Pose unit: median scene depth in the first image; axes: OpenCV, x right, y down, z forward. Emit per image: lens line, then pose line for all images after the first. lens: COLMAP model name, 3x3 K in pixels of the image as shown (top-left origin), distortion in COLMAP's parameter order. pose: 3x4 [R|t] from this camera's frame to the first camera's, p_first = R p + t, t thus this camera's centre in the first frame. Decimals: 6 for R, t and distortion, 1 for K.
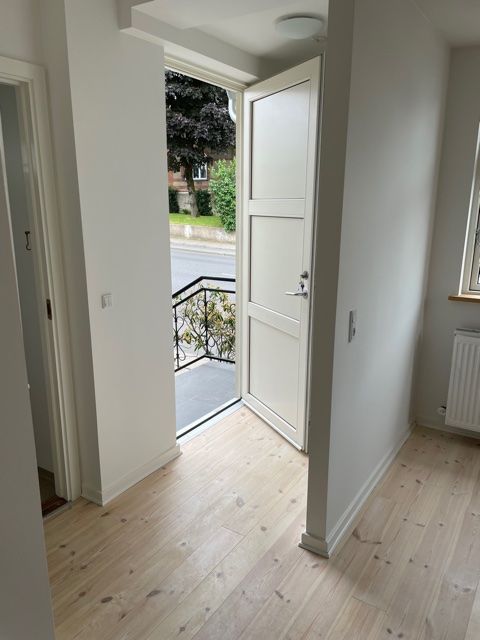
lens RADIAL K [[483.8, 0, 240.0], [0, 483.8, 319.7], [0, 0, 1]] dist [0.008829, -0.003298]
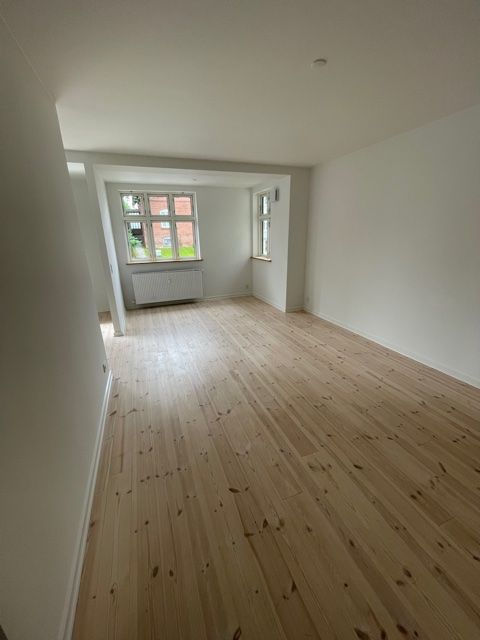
lens RADIAL K [[259.0, 0, 240.1], [0, 259.0, 319.9], [0, 0, 1]] dist [-0.000238, -0.000023]
pose [[0.590172, -0.282223, 0.756338, -0.509265], [0.219089, 0.957731, 0.186416, 0.150328], [-0.776980, 0.055688, 0.627058, -0.612790]]
